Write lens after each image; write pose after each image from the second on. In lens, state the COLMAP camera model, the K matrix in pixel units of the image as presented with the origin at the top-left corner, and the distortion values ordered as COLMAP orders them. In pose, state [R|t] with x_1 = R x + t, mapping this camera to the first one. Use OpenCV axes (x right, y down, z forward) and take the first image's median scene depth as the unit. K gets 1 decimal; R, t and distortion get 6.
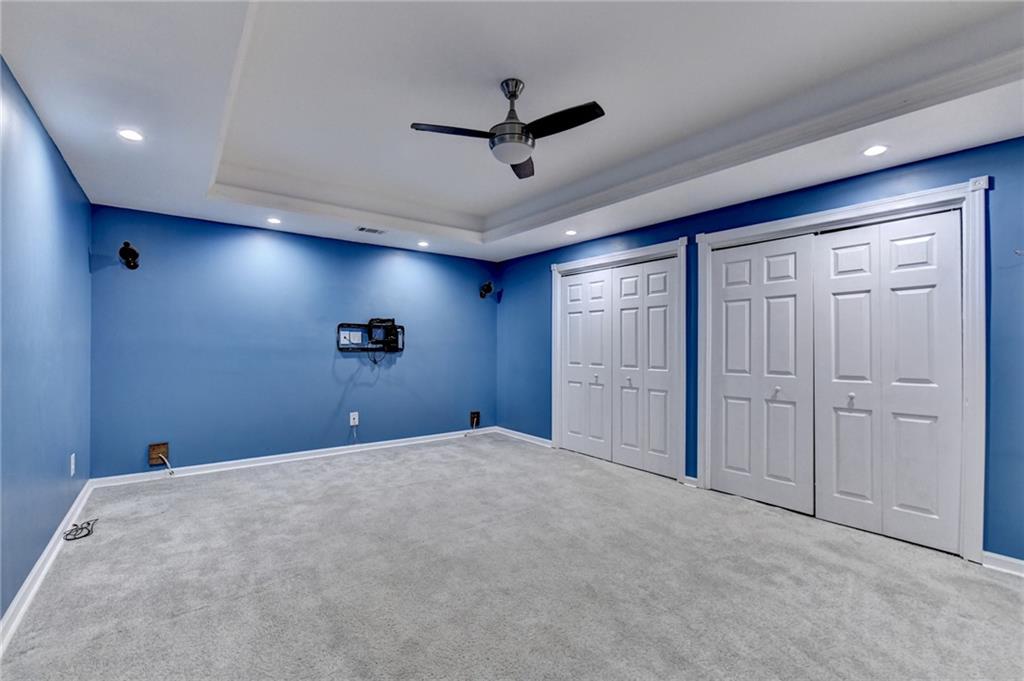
lens RADIAL K [[441.5, 0, 511.4], [0, 441.5, 340.9], [0, 0, 1]] dist [-0.013726, -0.002012]
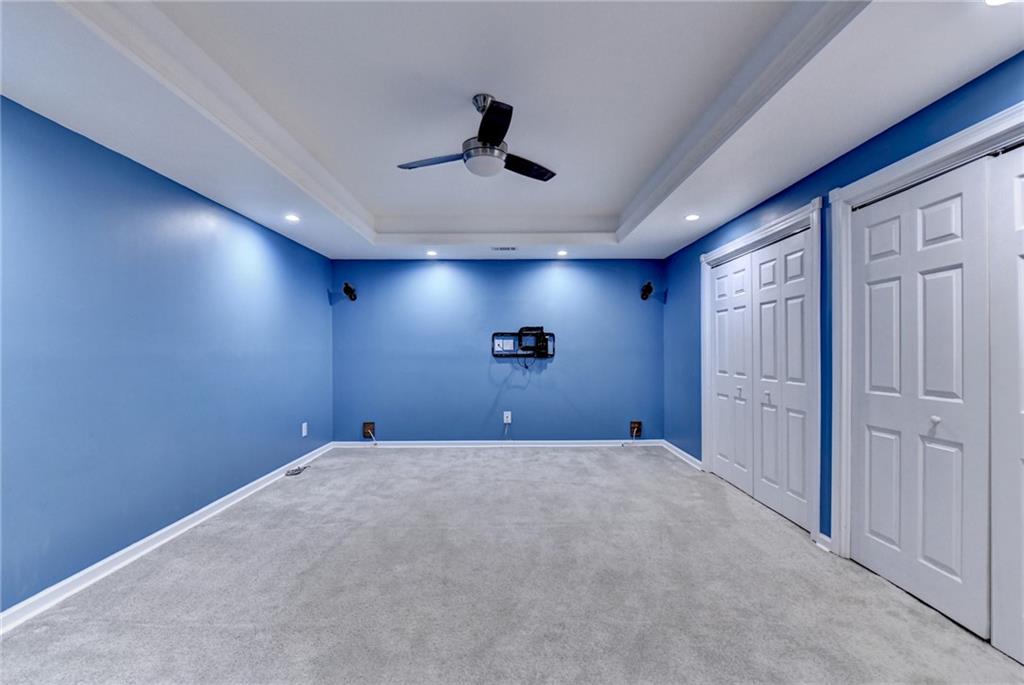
lens RADIAL K [[446.2, 0, 512.9], [0, 446.2, 349.1], [0, 0, 1]] dist [-0.020375, 0.000044]
pose [[0.797366, -0.009449, -0.603422, 0.438355], [0.014112, 0.999896, 0.002991, -0.000100], [0.603330, -0.010901, 0.797417, 0.134757]]
